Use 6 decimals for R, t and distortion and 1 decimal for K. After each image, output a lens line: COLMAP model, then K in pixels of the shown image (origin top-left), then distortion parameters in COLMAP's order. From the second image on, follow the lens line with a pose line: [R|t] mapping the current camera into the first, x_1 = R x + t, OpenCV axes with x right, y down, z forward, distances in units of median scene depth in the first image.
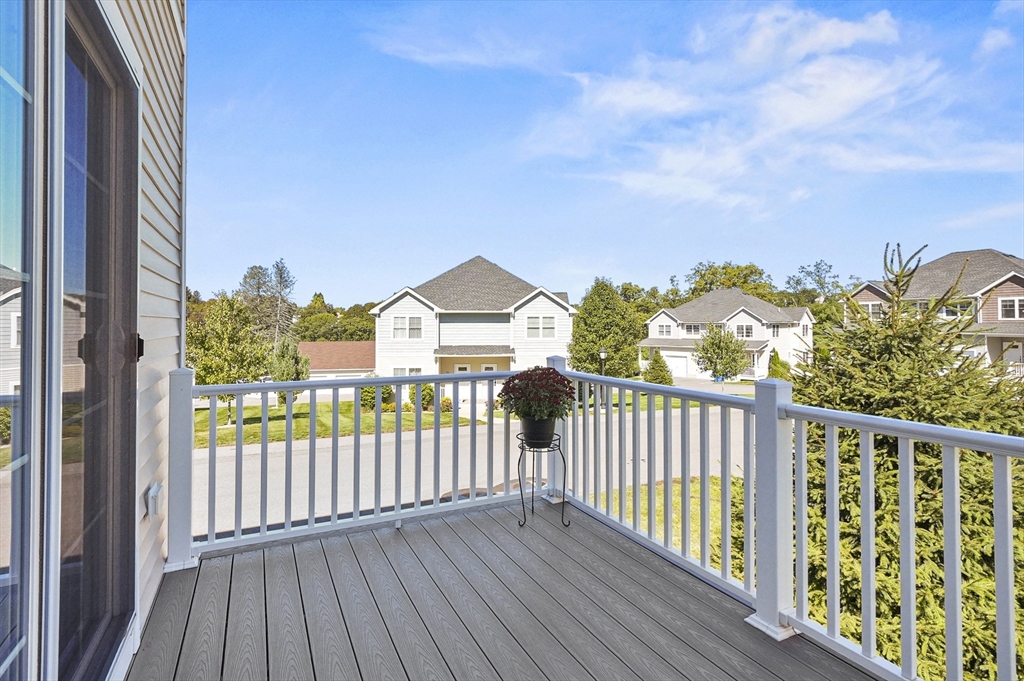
lens RADIAL K [[510.6, 0, 510.8], [0, 510.6, 318.7], [0, 0, 1]] dist [0.000271, -0.000796]
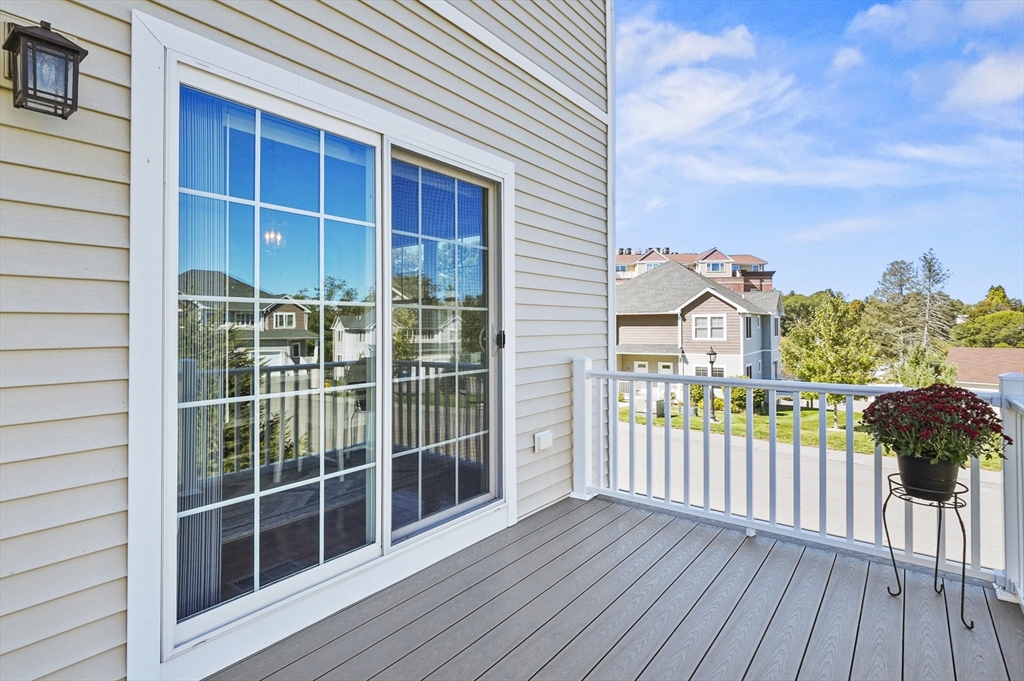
lens RADIAL K [[504.1, 0, 512.0], [0, 504.1, 340.5], [0, 0, 1]] dist [-0.004145, -0.000583]
pose [[0.452872, 0.027798, -0.891142, 0.441040], [0.007655, 0.999356, 0.035064, 0.001294], [0.891543, -0.022701, 0.452368, 0.185675]]
